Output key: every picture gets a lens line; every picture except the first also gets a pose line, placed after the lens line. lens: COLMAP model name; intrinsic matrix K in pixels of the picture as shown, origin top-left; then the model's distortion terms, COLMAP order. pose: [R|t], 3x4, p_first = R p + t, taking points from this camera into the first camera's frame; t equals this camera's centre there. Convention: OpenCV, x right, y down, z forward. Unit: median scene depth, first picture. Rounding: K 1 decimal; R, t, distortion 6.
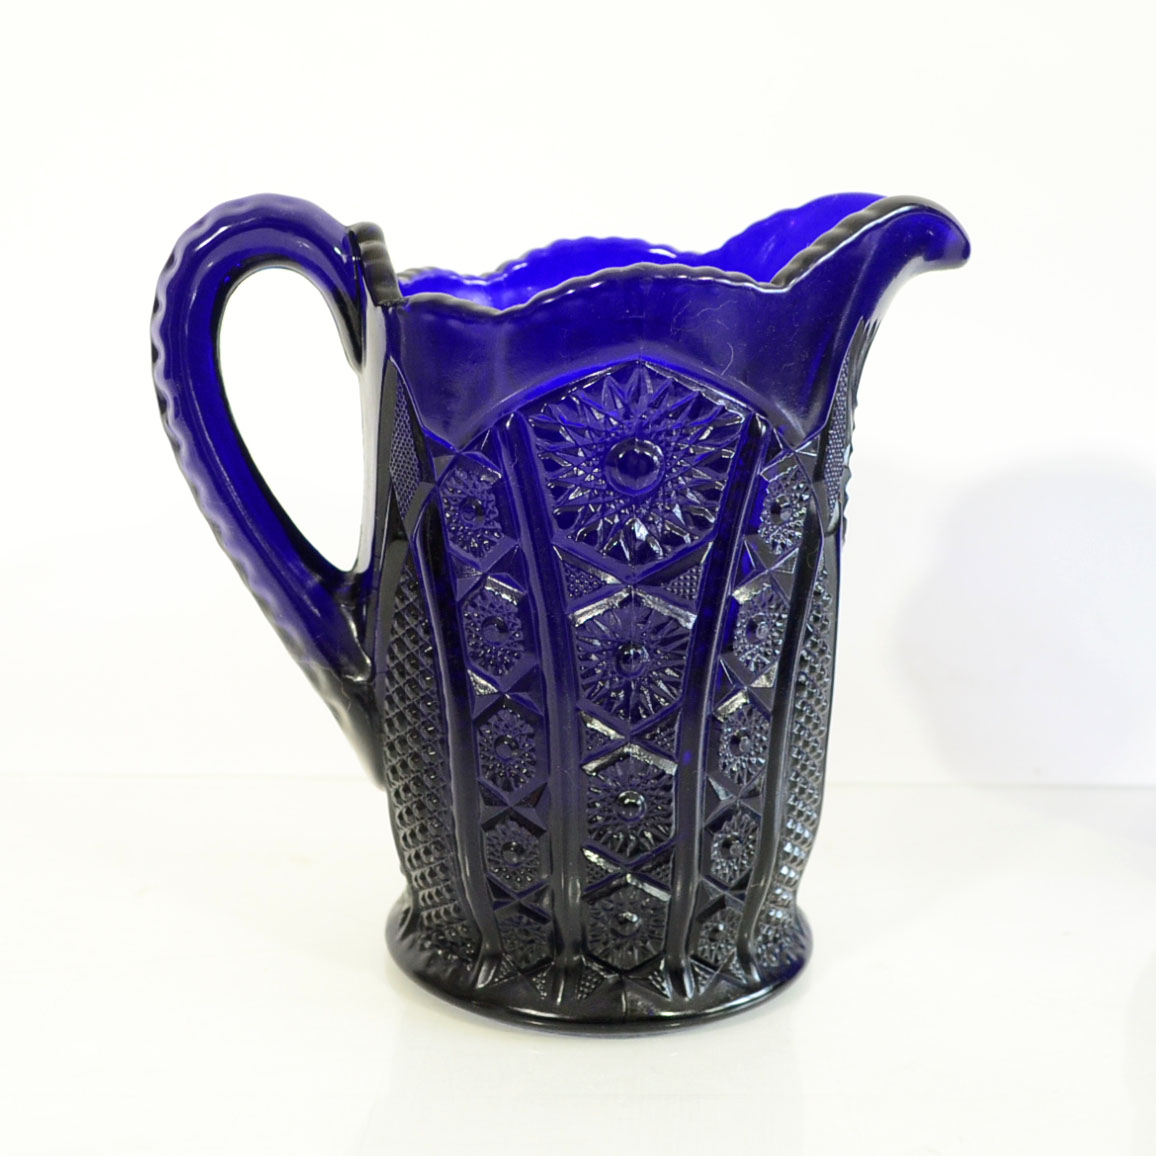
lens RADIAL K [[1660.5, 0, 578.0], [0, 1660.5, 578.0], [0, 0, 1]] dist [-0.015672, -0.042466]
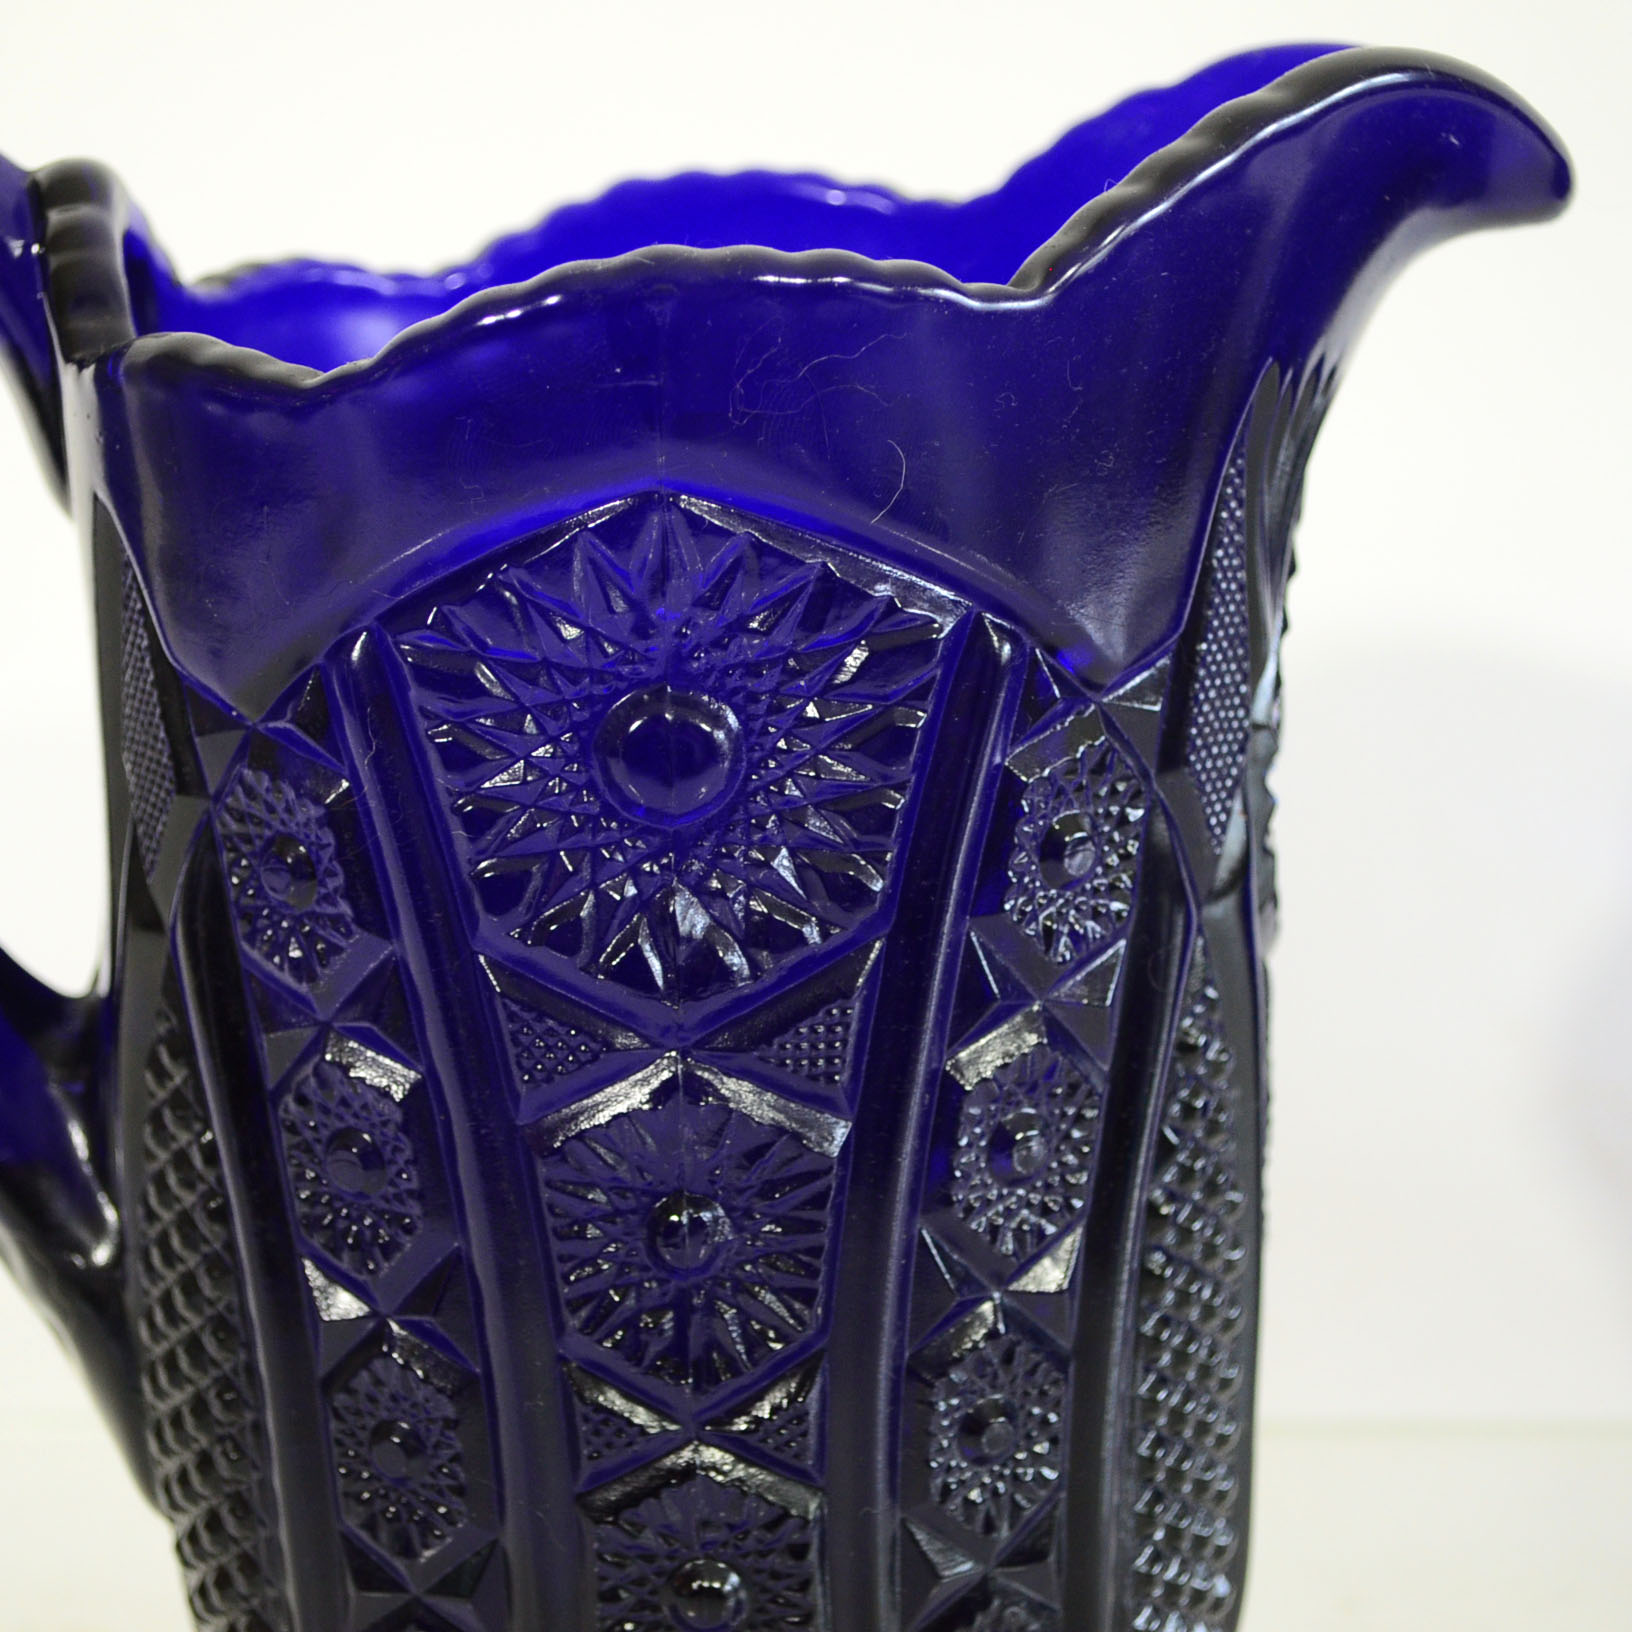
lens RADIAL K [[3292.6, 0, 936.0], [0, 3292.6, 731.9], [0, 0, 1]] dist [0.000634, -0.061763]
pose [[0.996582, -0.018691, -0.080463, 0.155915], [0.016958, 0.999610, -0.022170, -0.052571], [0.080846, 0.020729, 0.996511, 0.213822]]
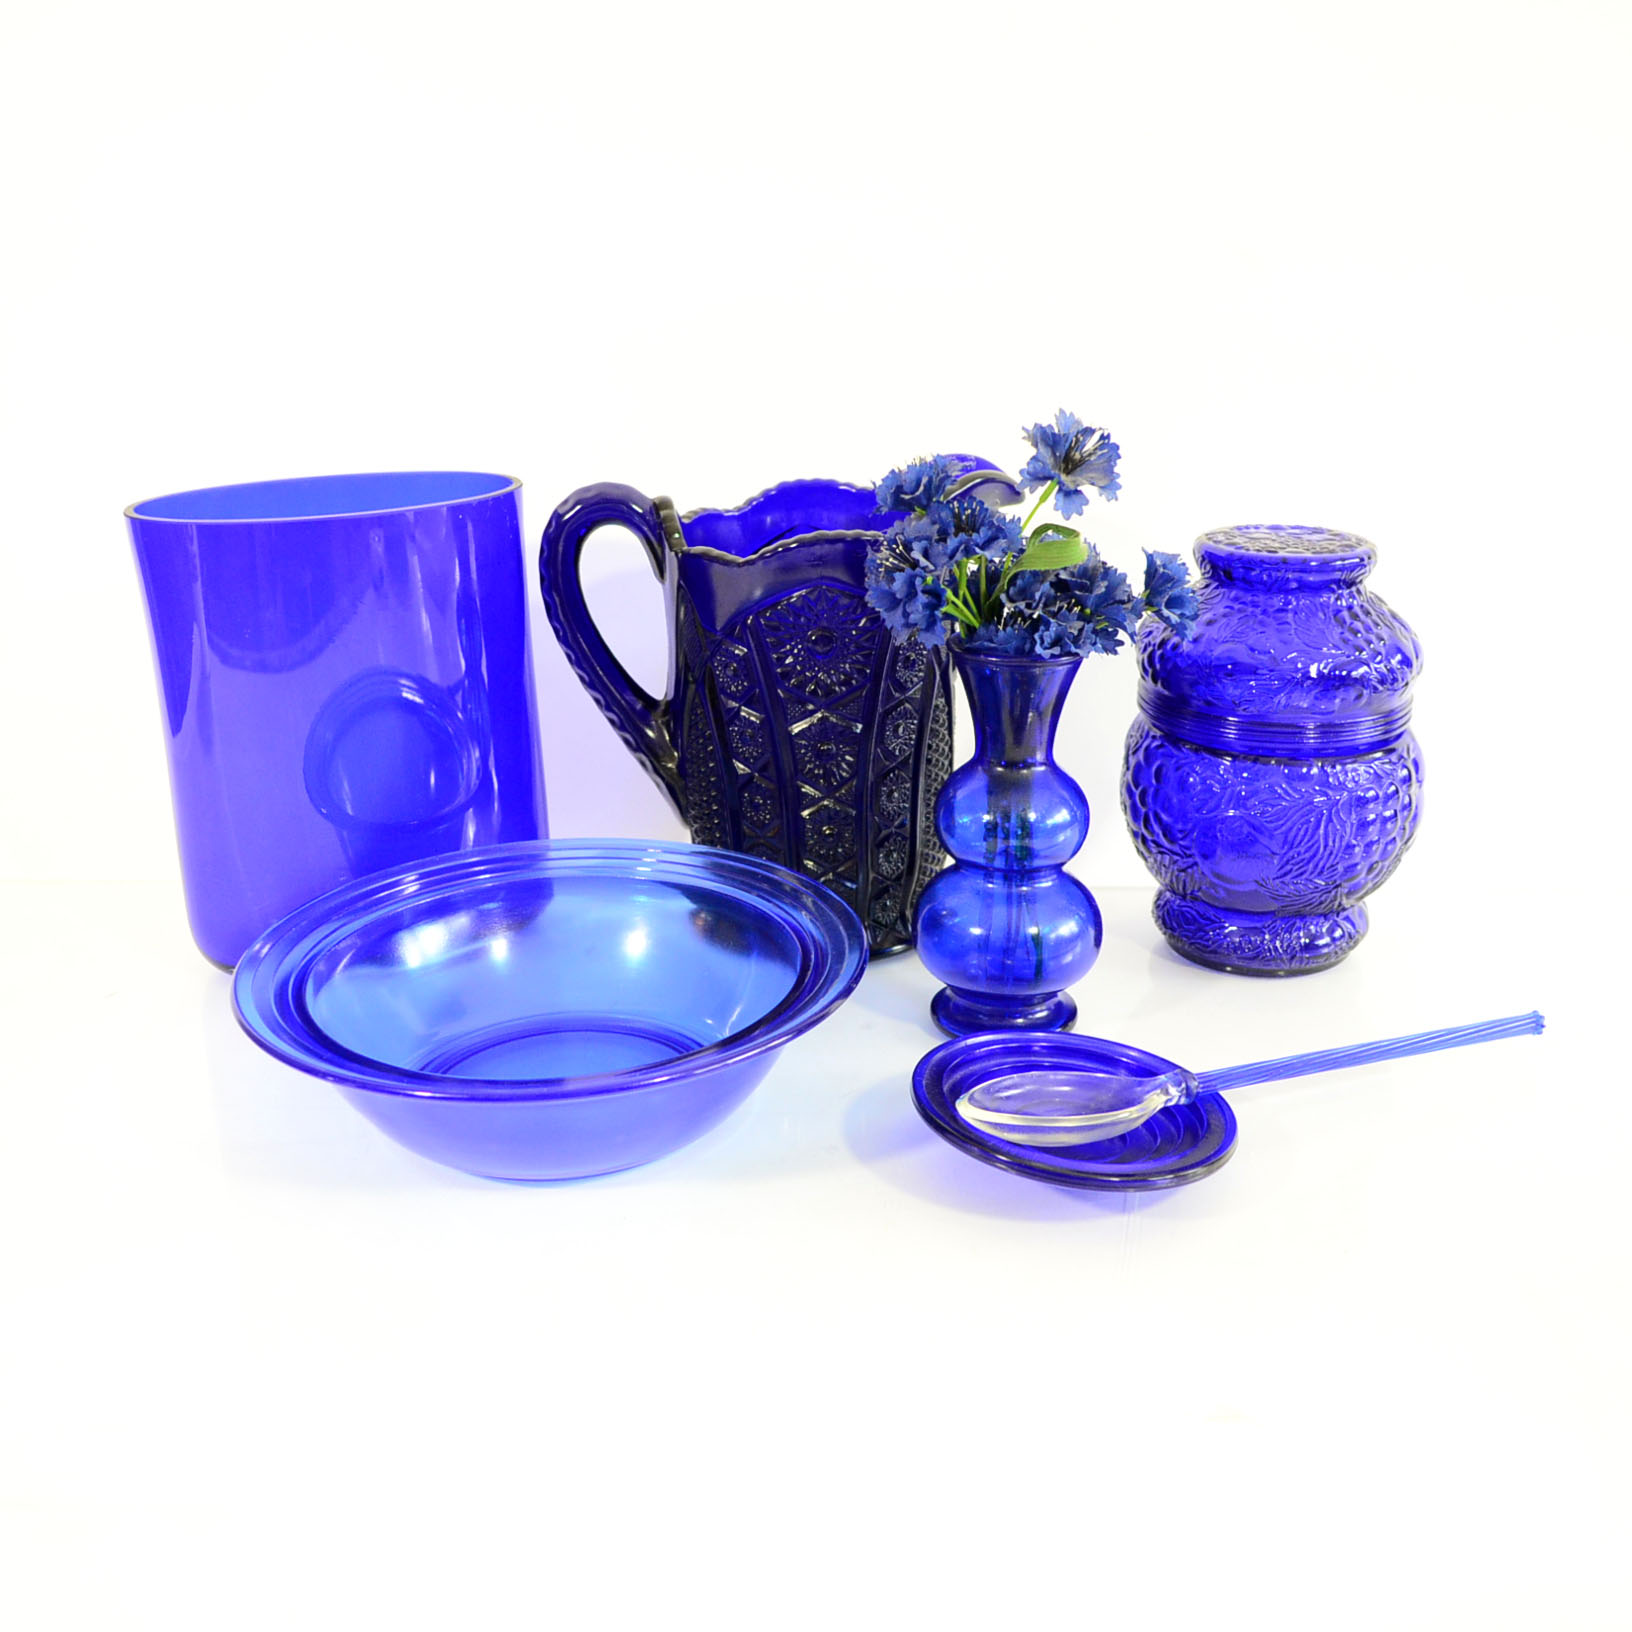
lens RADIAL K [[1948.8, 0, 814.6], [0, 1948.8, 841.9], [0, 0, 1]] dist [-0.009538, 0.001582]
pose [[0.998568, -0.031459, -0.043272, 0.106234], [0.036858, 0.990799, 0.130230, -0.124152], [0.038777, -0.131638, 0.990539, -1.050584]]
